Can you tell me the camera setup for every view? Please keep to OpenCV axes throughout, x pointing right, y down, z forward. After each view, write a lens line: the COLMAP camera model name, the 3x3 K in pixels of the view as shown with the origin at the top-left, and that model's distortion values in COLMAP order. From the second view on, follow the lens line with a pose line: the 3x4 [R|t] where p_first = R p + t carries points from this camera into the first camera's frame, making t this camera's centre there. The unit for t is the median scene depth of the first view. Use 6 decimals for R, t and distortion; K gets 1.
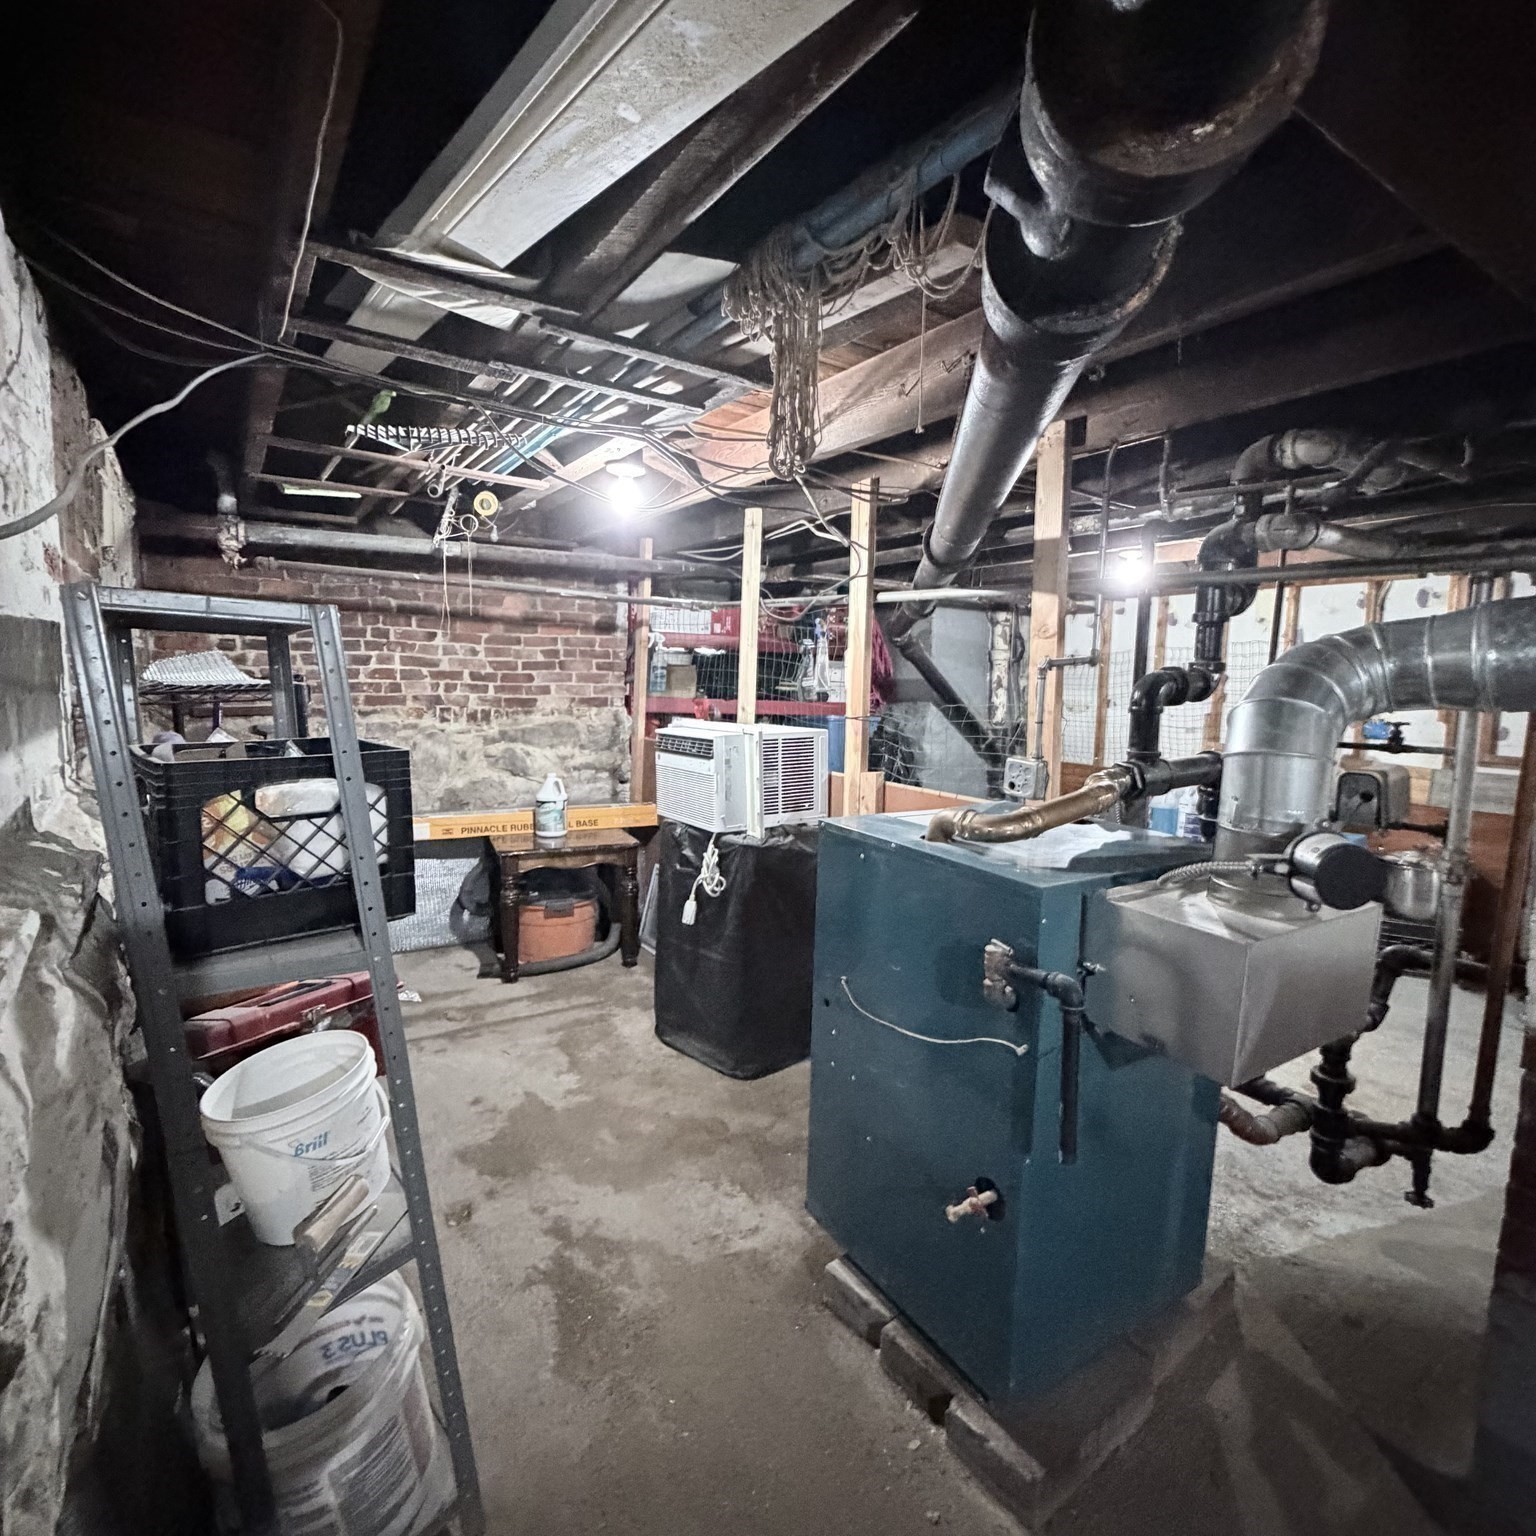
lens RADIAL K [[819.5, 0, 767.5], [0, 819.5, 767.9], [0, 0, 1]] dist [0.002796, -0.001009]
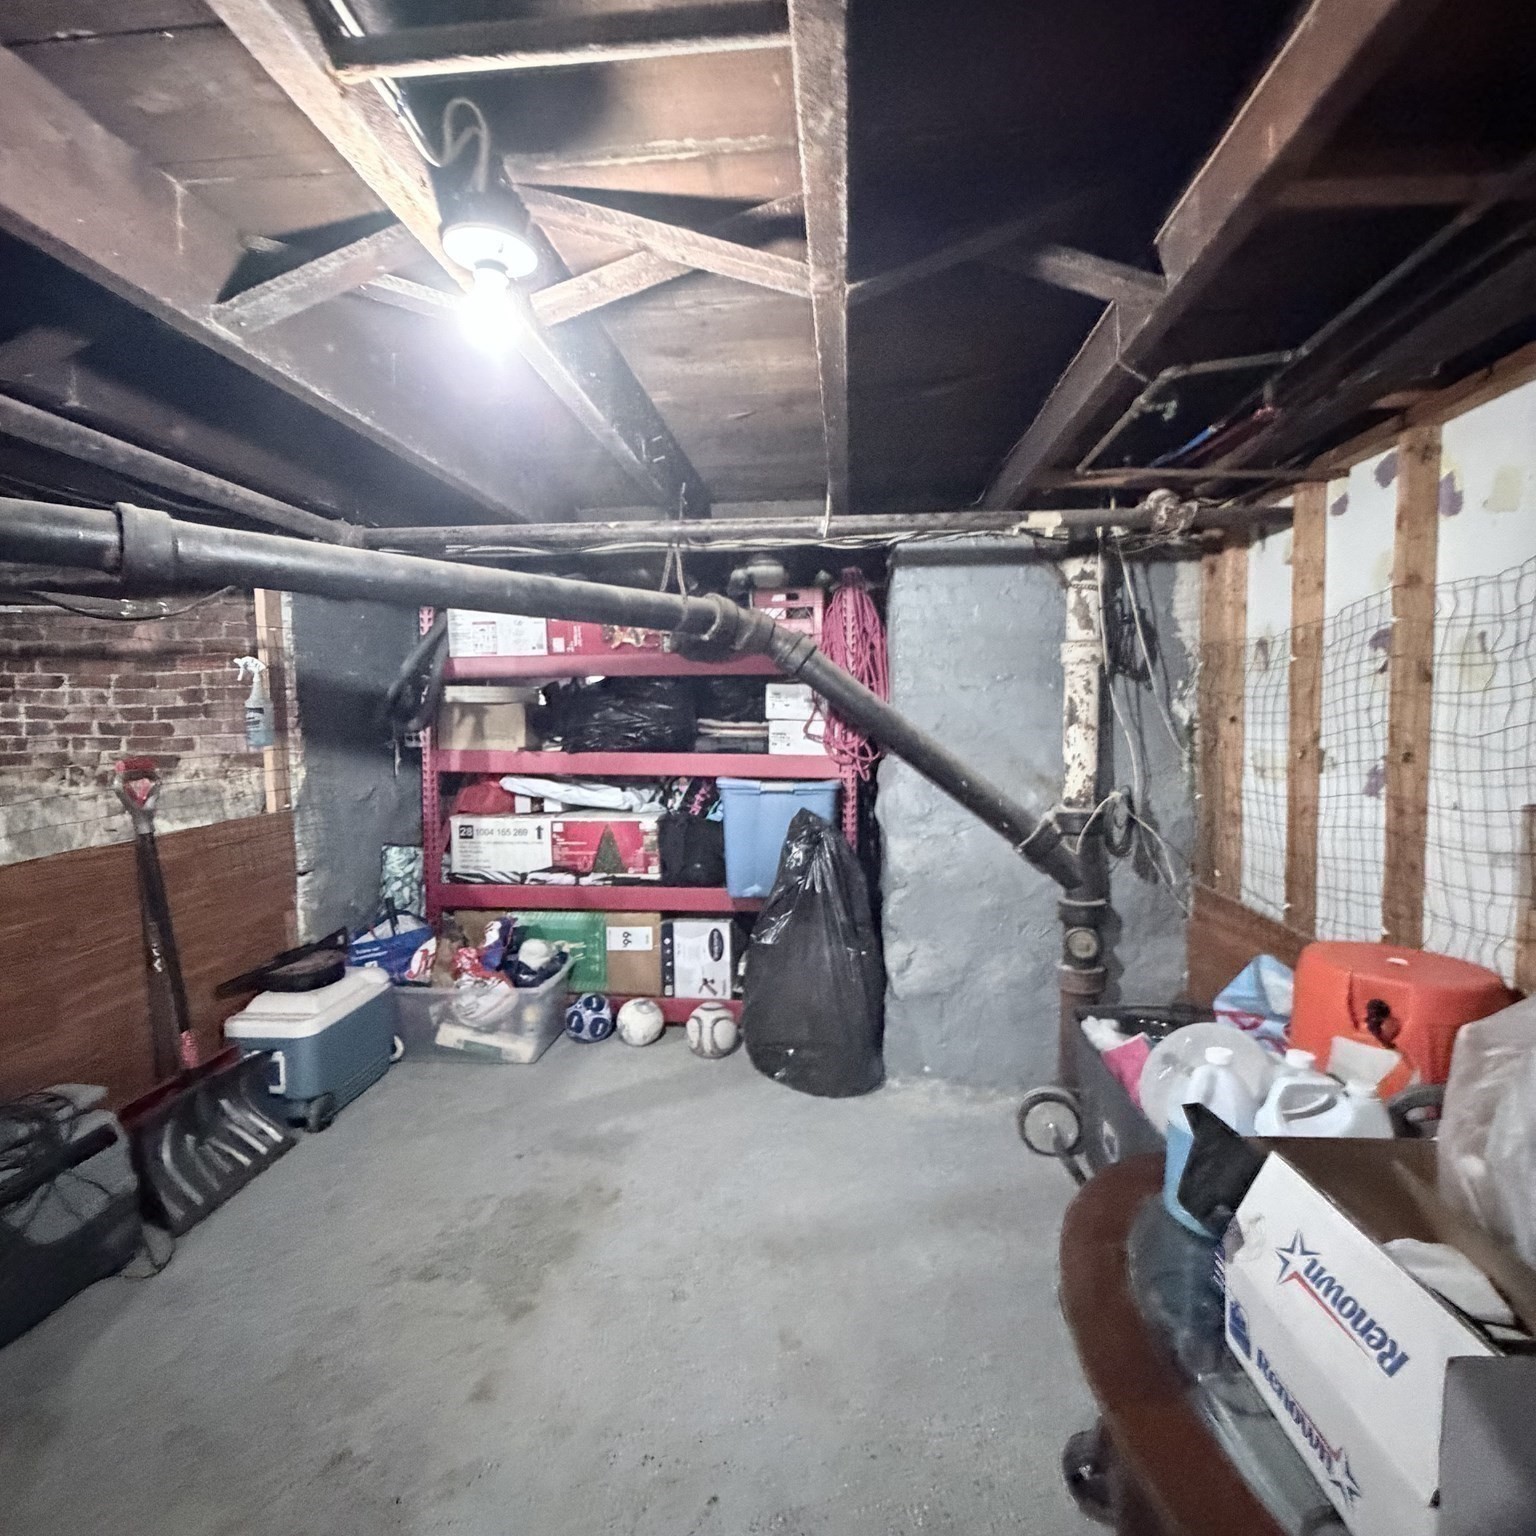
lens RADIAL K [[819.5, 0, 768.5], [0, 819.5, 774.5], [0, 0, 1]] dist [0.002796, -0.001009]
pose [[0.772493, 0.018460, -0.634755, 0.645130], [-0.042720, 0.998824, -0.022943, -0.075976], [0.633585, 0.044840, 0.772373, 0.788750]]
